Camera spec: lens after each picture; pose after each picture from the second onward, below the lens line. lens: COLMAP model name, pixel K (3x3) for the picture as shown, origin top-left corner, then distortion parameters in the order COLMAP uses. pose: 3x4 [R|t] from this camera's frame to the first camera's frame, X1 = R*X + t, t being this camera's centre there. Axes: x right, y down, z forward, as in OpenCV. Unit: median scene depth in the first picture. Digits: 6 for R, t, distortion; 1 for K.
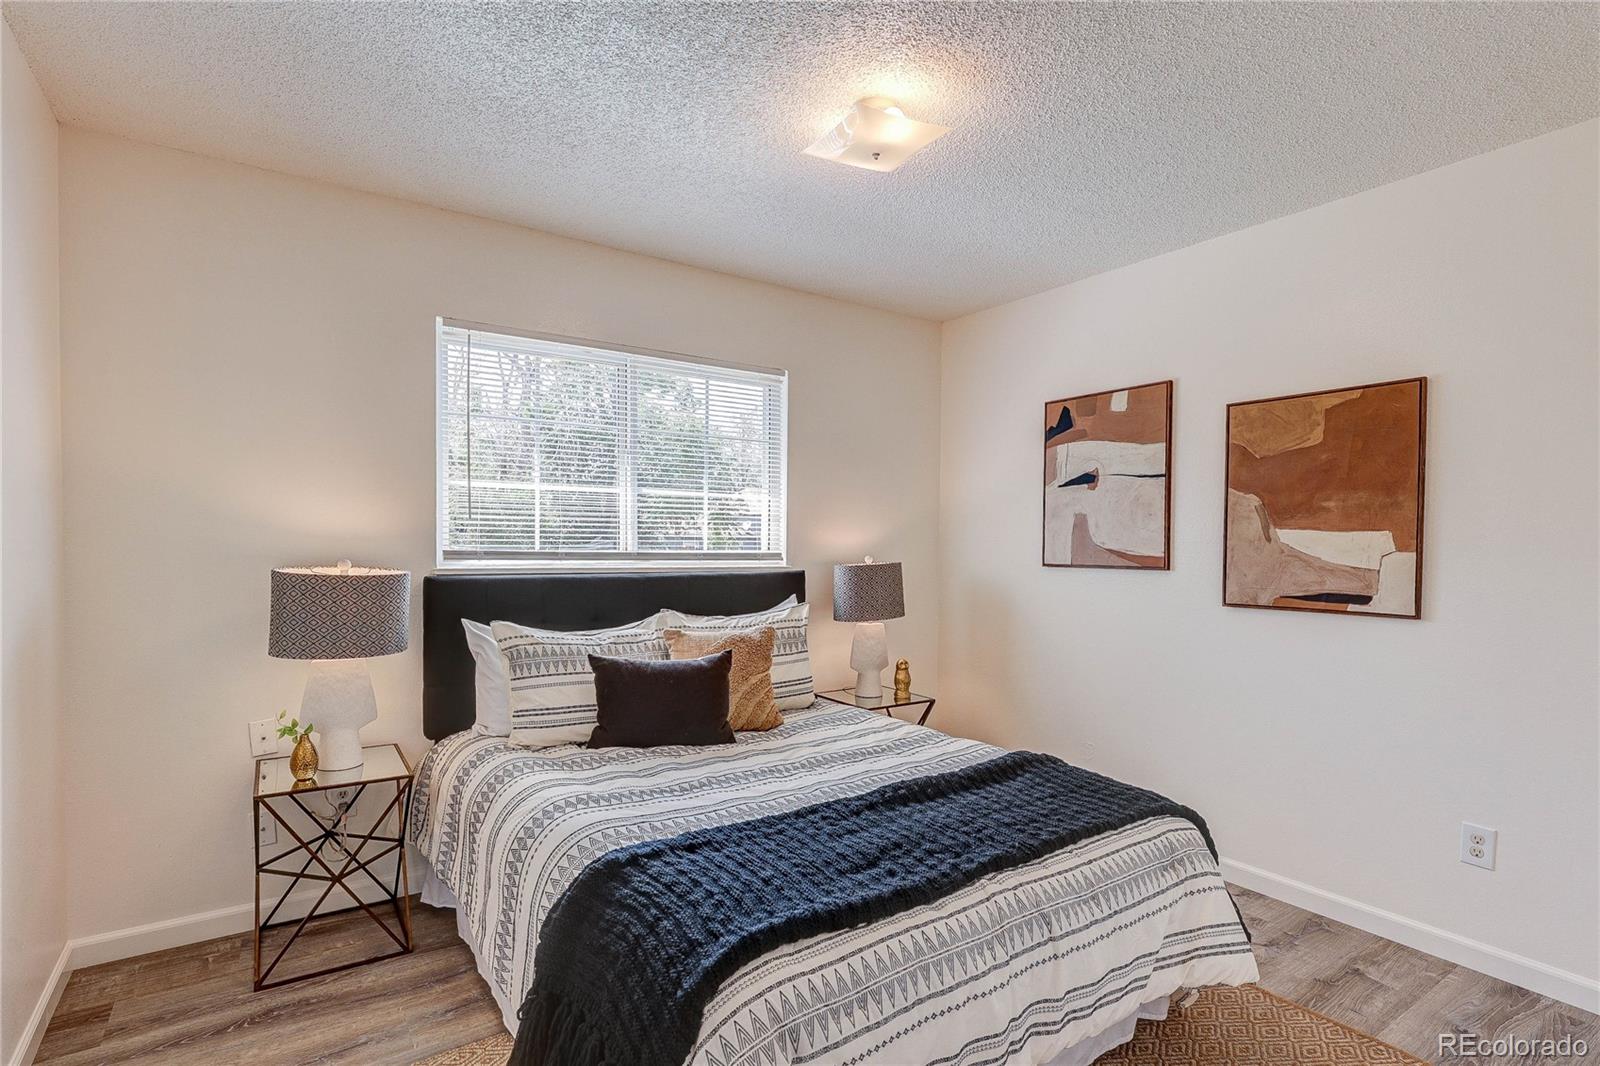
lens RADIAL K [[781.2, 0, 800.4], [0, 781.2, 554.5], [0, 0, 1]] dist [0.001077, 0.000165]
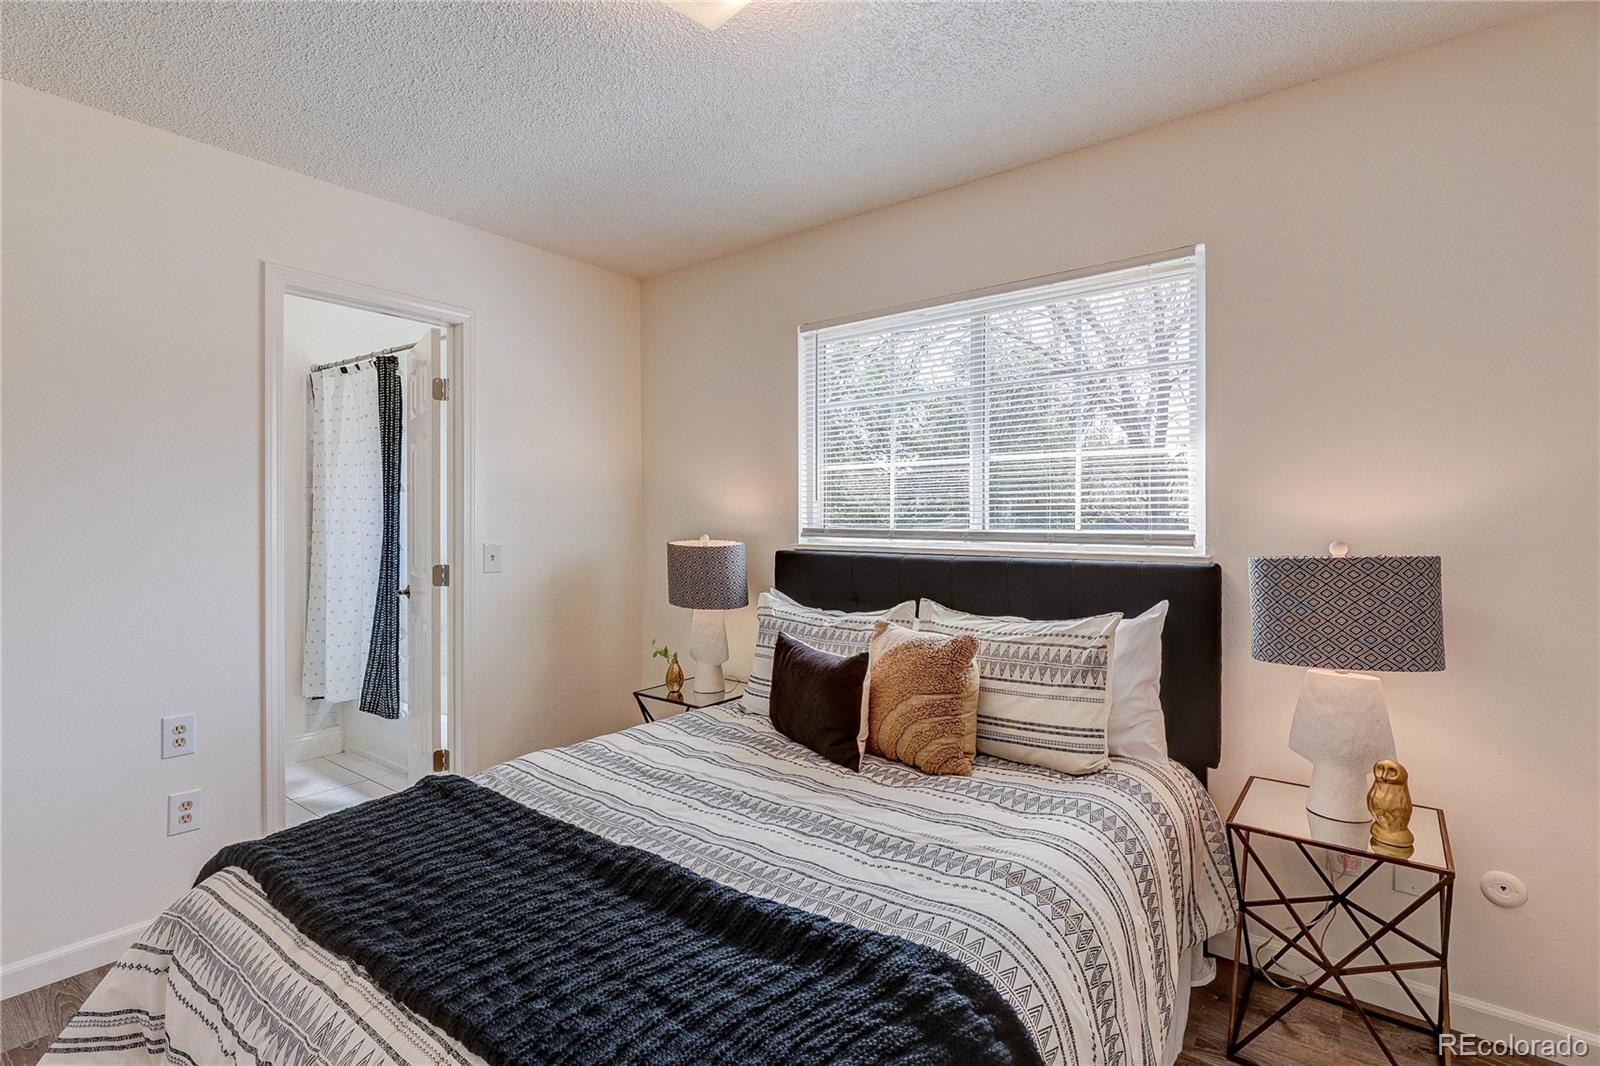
lens RADIAL K [[751.8, 0, 805.6], [0, 751.8, 532.5], [0, 0, 1]] dist [-0.001640, -0.000242]
pose [[0.307597, 0.003189, -0.951511, 0.620170], [-0.015444, 0.999879, -0.001641, 0.002634], [0.951391, 0.015200, 0.307610, 0.708686]]
